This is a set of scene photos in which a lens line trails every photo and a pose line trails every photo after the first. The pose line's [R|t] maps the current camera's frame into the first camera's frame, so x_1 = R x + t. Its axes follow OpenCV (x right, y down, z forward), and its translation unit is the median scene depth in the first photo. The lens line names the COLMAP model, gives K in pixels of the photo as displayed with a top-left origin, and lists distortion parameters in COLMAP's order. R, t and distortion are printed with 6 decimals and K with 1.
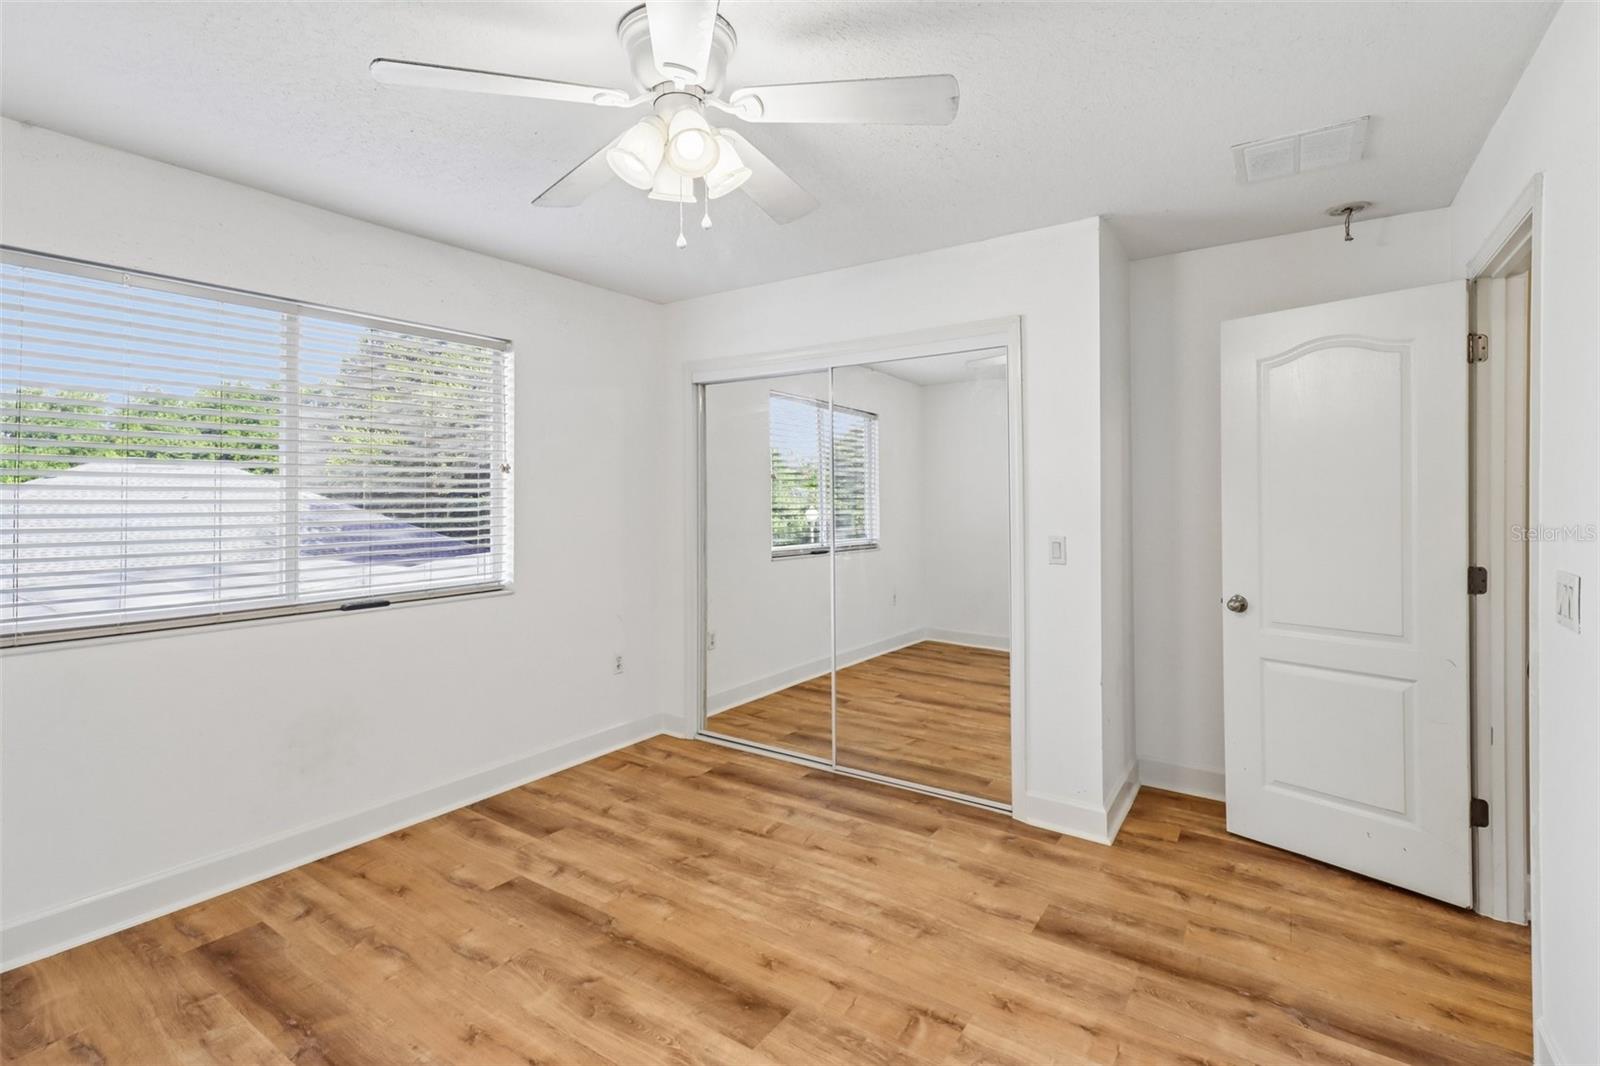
lens RADIAL K [[731.1, 0, 798.7], [0, 731.1, 500.1], [0, 0, 1]] dist [-0.001101, -0.014013]
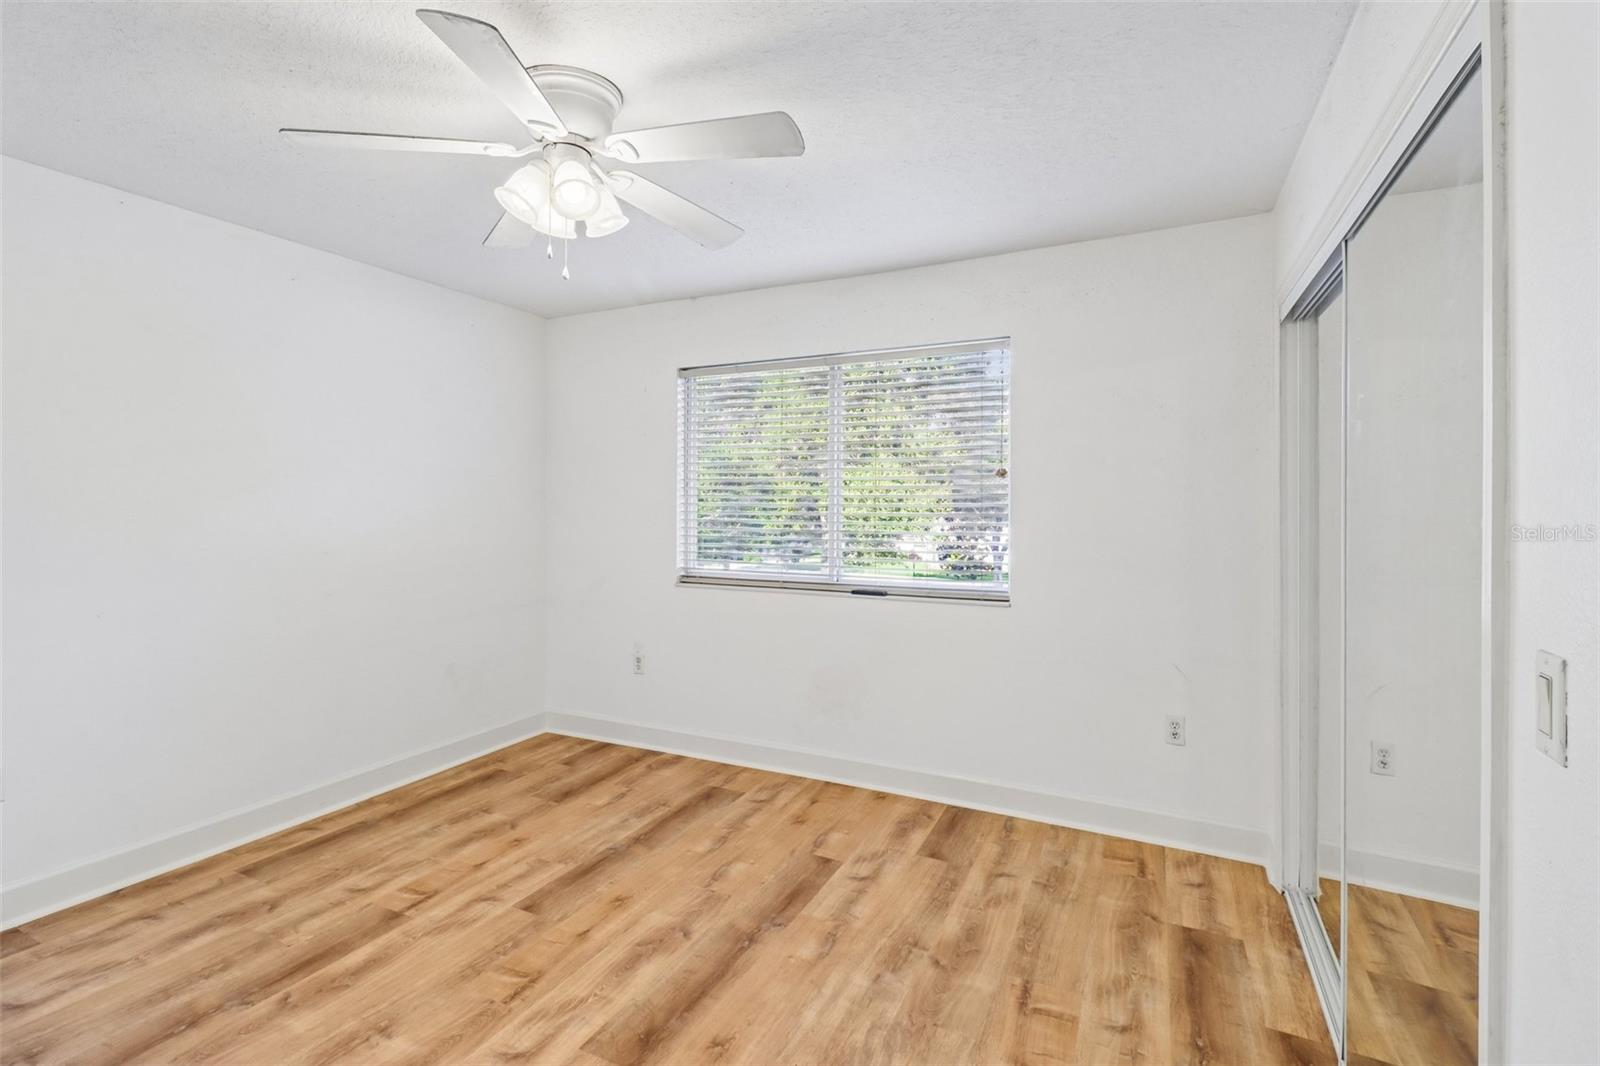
lens RADIAL K [[770.3, 0, 796.6], [0, 770.3, 490.0], [0, 0, 1]] dist [0.035575, 0.000347]
pose [[0.155279, -0.004220, -0.987862, 0.677091], [-0.014402, 0.999875, -0.006535, -0.011242], [0.987766, 0.015242, 0.155198, 0.713242]]
